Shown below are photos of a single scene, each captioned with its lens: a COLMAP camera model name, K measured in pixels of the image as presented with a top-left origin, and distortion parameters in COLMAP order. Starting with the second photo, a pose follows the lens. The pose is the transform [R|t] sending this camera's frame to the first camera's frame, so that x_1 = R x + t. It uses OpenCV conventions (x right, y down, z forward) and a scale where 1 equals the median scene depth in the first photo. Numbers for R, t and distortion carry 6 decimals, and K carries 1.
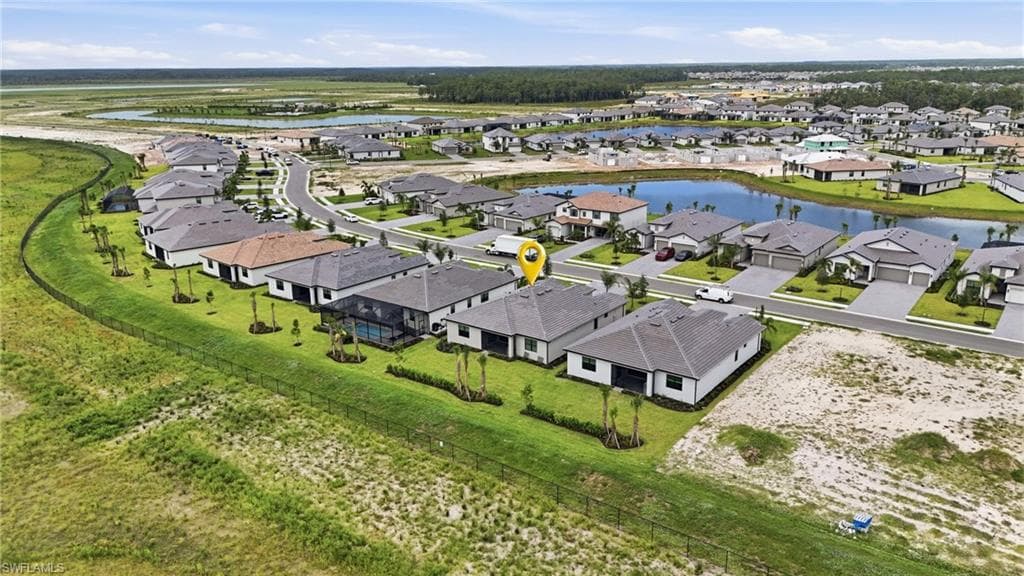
lens RADIAL K [[750.2, 0, 512.0], [0, 750.2, 288.0], [0, 0, 1]] dist [-0.003921, -0.004594]
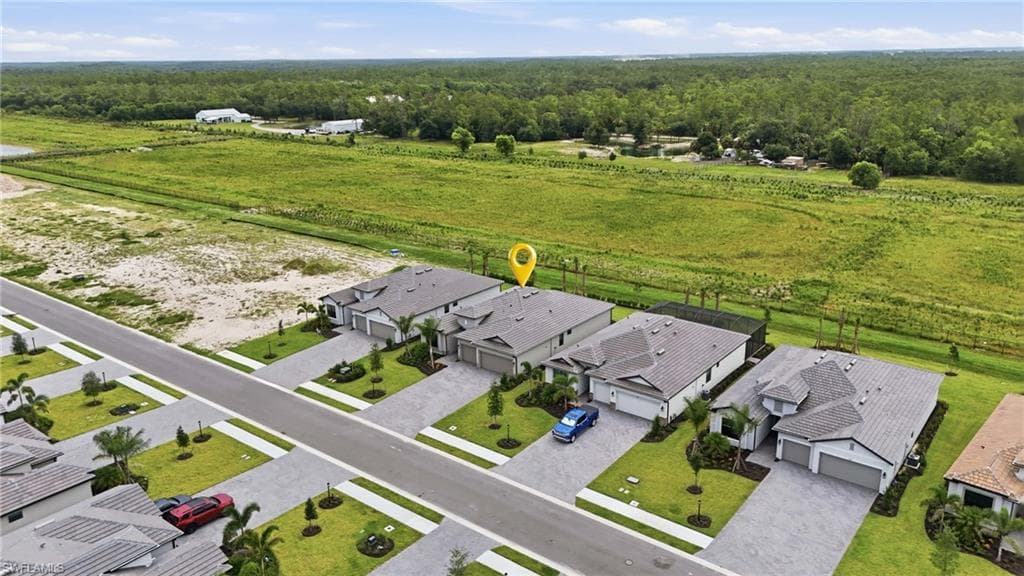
lens RADIAL K [[750.2, 0, 512.0], [0, 750.2, 288.0], [0, 0, 1]] dist [-0.003921, -0.004594]
pose [[-0.999572, 0.020453, 0.020915, 0.027085], [0.028596, 0.833903, 0.551170, -0.553948], [-0.006169, 0.551532, -0.834131, 1.877483]]
